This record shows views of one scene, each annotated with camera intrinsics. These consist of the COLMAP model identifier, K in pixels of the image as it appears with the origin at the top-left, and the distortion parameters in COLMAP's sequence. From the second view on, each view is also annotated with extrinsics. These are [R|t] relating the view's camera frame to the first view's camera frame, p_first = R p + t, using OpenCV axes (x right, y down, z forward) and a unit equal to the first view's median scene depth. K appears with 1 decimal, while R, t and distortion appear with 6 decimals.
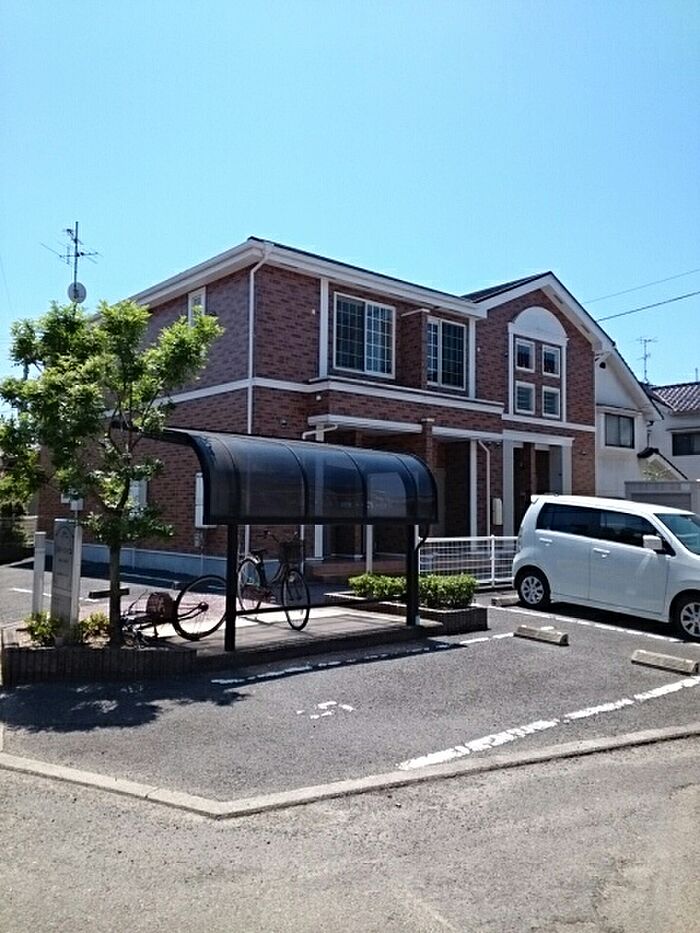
lens RADIAL K [[722.7, 0, 350.0], [0, 722.7, 466.5], [0, 0, 1]] dist [0.001324, -0.005818]
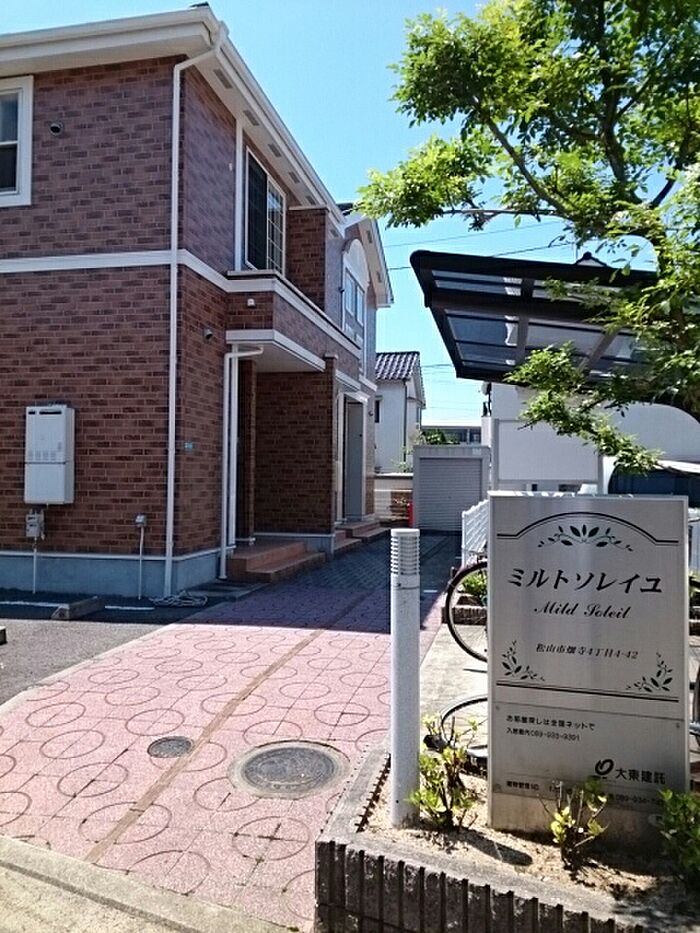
lens RADIAL K [[722.7, 0, 350.0], [0, 722.7, 466.5], [0, 0, 1]] dist [0.001324, -0.005818]
pose [[0.806598, 0.011245, 0.590993, -0.347495], [-0.039867, 0.998577, 0.035412, 0.026228], [-0.589754, -0.052124, 0.805899, 0.405563]]
